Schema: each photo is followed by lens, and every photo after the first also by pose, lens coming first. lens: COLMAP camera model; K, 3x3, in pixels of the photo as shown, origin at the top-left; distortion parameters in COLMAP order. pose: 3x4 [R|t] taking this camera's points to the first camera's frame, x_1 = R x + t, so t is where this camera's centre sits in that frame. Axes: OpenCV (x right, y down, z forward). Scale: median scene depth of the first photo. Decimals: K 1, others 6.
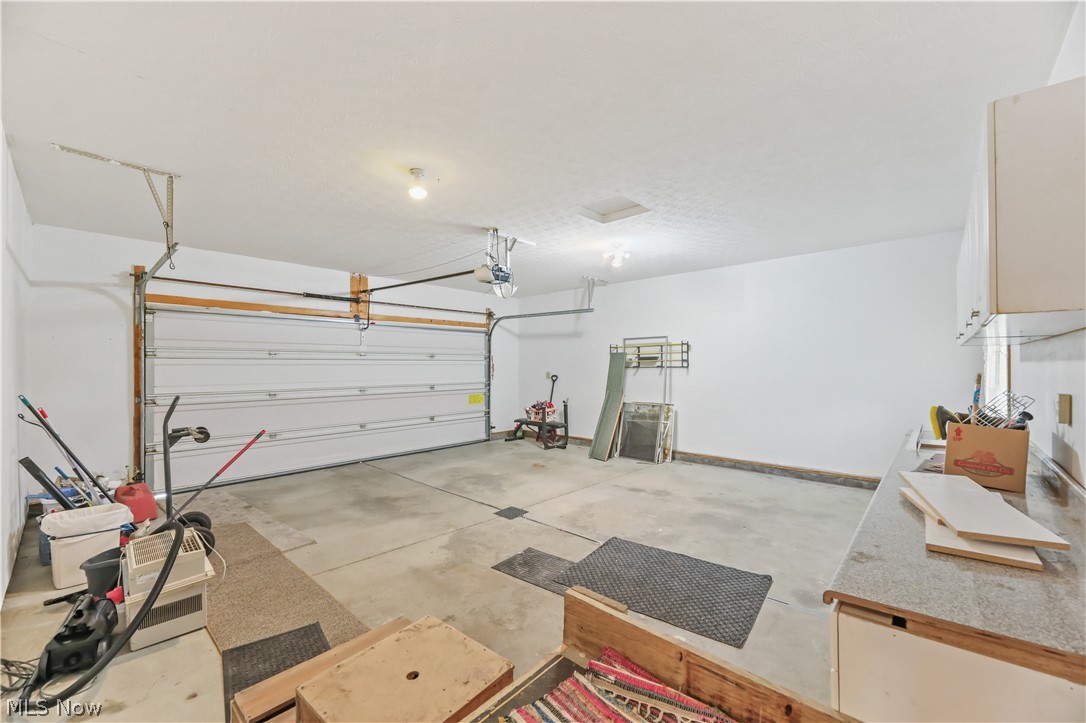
lens RADIAL K [[451.0, 0, 543.3], [0, 451.0, 363.7], [0, 0, 1]] dist [0.005798, -0.004246]
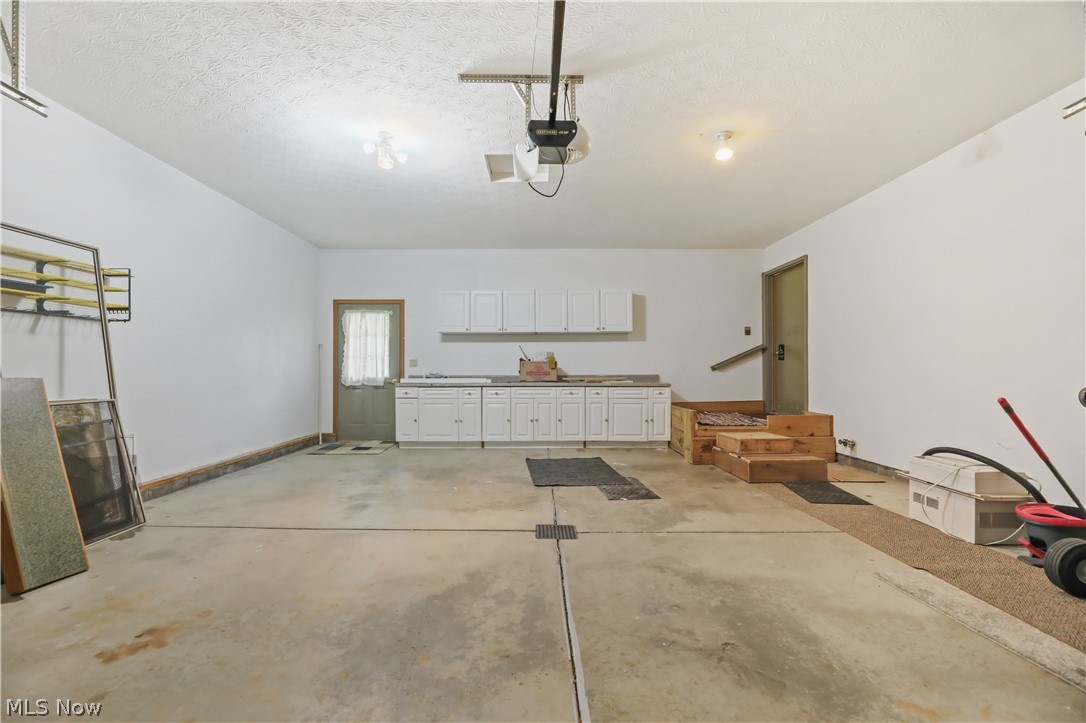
lens RADIAL K [[451.0, 0, 538.7], [0, 451.0, 368.0], [0, 0, 1]] dist [0.005798, -0.004246]
pose [[-0.694362, 0.014672, 0.719476, -0.562789], [0.004316, 0.999859, -0.016225, 0.107840], [-0.719613, -0.008161, -0.694327, 1.564326]]
